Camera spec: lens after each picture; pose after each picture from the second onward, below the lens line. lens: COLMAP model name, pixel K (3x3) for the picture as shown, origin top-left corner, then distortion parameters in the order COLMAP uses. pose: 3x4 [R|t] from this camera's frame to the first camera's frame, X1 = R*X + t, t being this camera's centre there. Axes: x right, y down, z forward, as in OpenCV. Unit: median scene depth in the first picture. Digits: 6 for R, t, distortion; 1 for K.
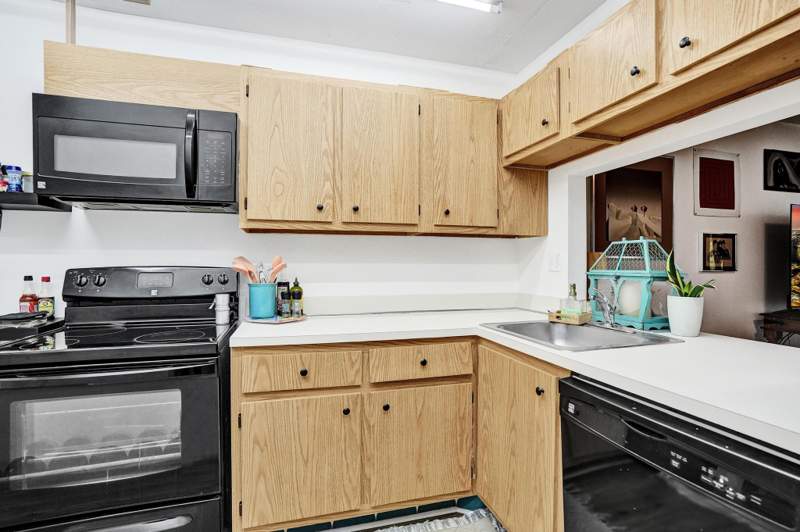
lens RADIAL K [[390.0, 0, 401.6], [0, 390.0, 256.6], [0, 0, 1]] dist [-0.018353, 0.000370]
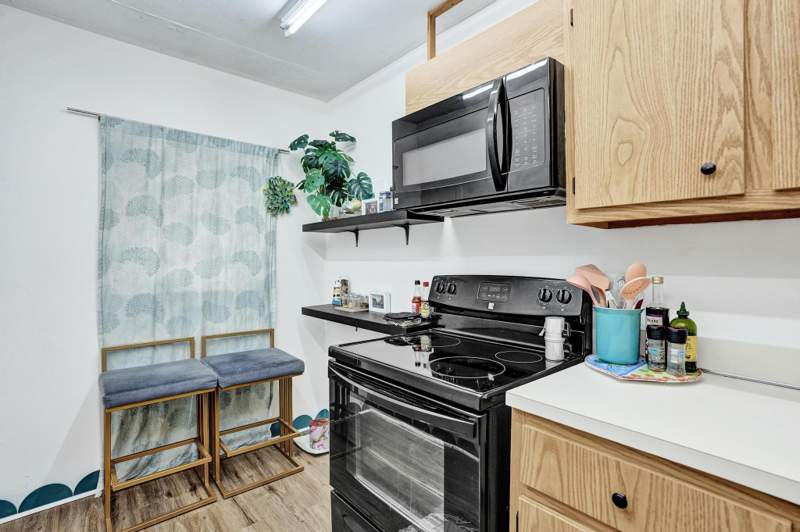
lens RADIAL K [[390.0, 0, 401.6], [0, 390.0, 256.6], [0, 0, 1]] dist [-0.018353, 0.000370]
pose [[0.418492, -0.008789, -0.908178, 0.073784], [0.014497, 0.999890, -0.002996, -0.018338], [0.908105, -0.011912, 0.418573, 0.446592]]
